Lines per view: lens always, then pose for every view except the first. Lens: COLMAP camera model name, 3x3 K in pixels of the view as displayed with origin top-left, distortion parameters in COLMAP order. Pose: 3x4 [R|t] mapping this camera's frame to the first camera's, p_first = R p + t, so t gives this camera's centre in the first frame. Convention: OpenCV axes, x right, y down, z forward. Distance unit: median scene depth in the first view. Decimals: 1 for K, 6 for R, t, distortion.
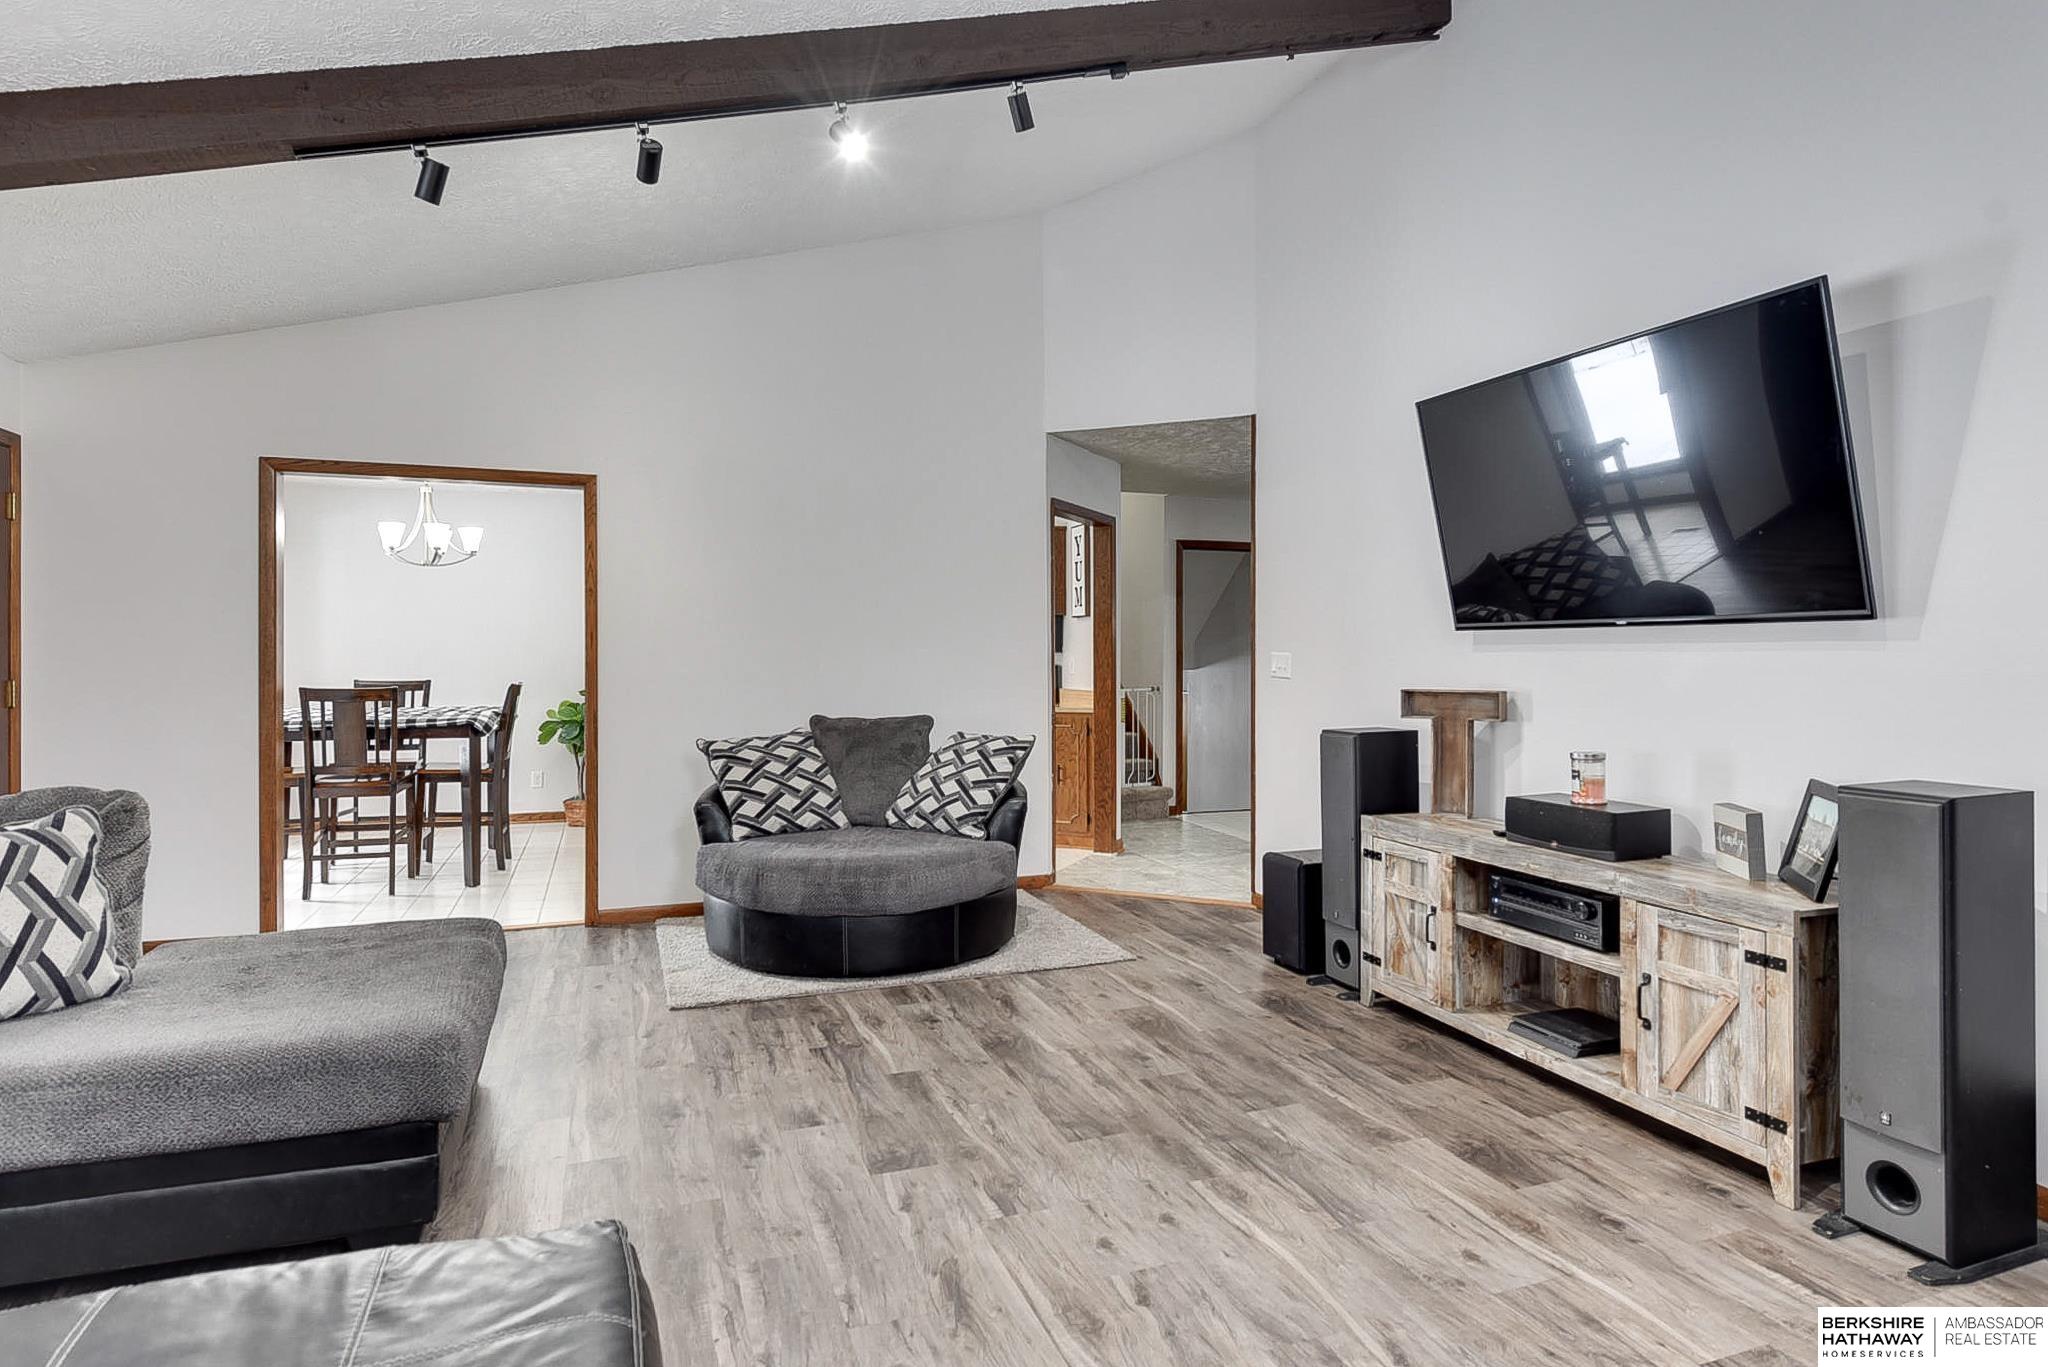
lens RADIAL K [[1125.0, 0, 1020.6], [0, 1125.0, 662.1], [0, 0, 1]] dist [0.004819, 0.000701]
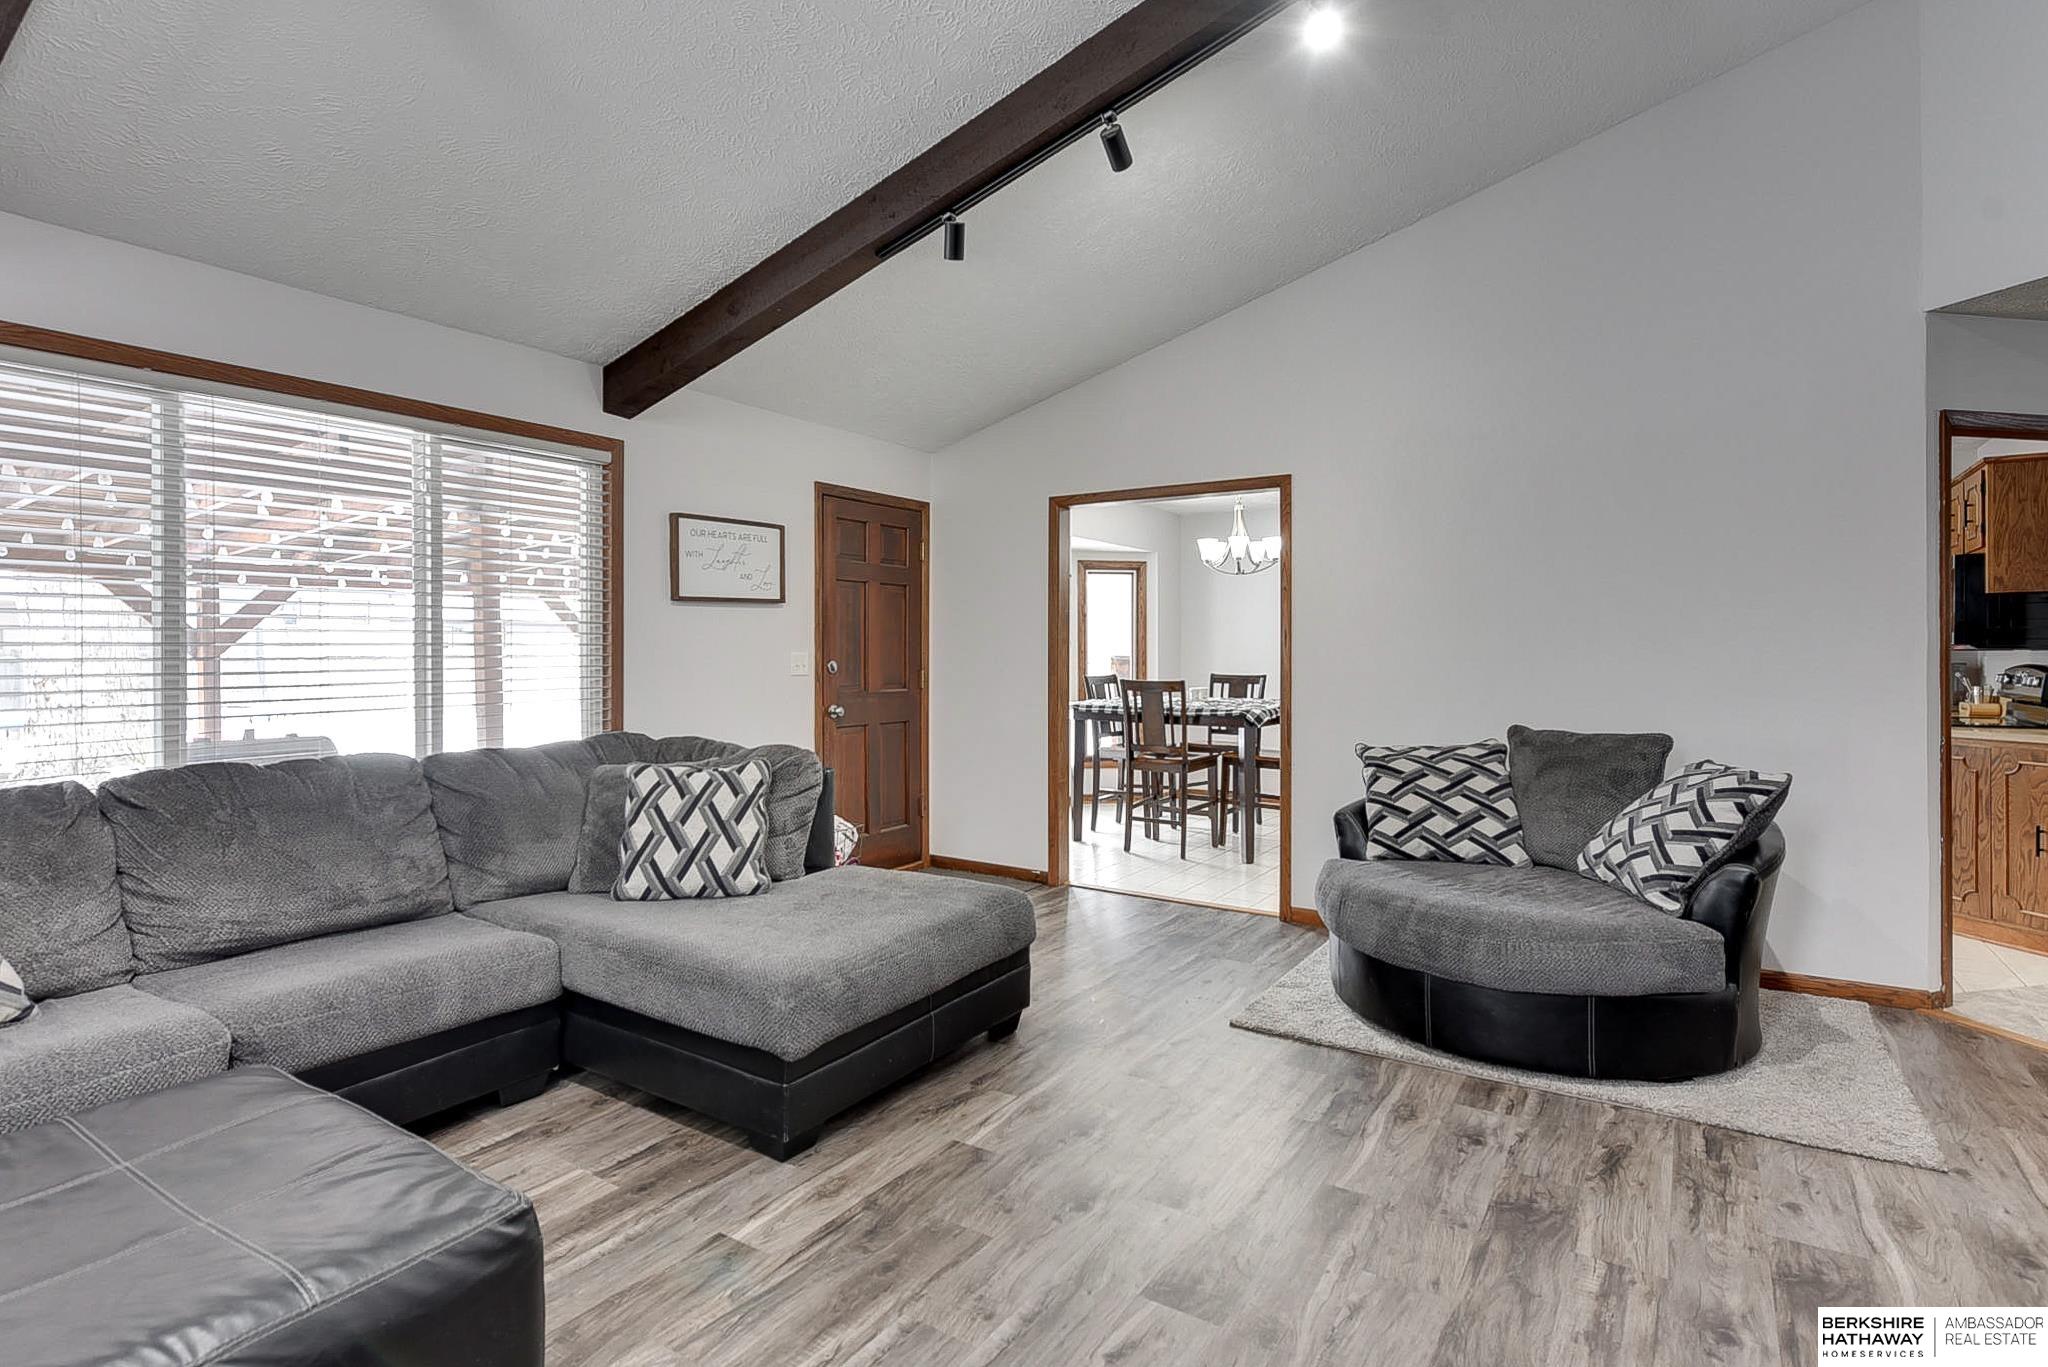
lens RADIAL K [[1026.8, 0, 1023.1], [0, 1026.8, 659.0], [0, 0, 1]] dist [0.014447, -0.009050]
pose [[0.598033, 0.004859, -0.801457, 0.236177], [-0.005330, 0.999984, 0.002085, -0.001866], [0.801454, 0.003024, 0.598049, 0.281103]]
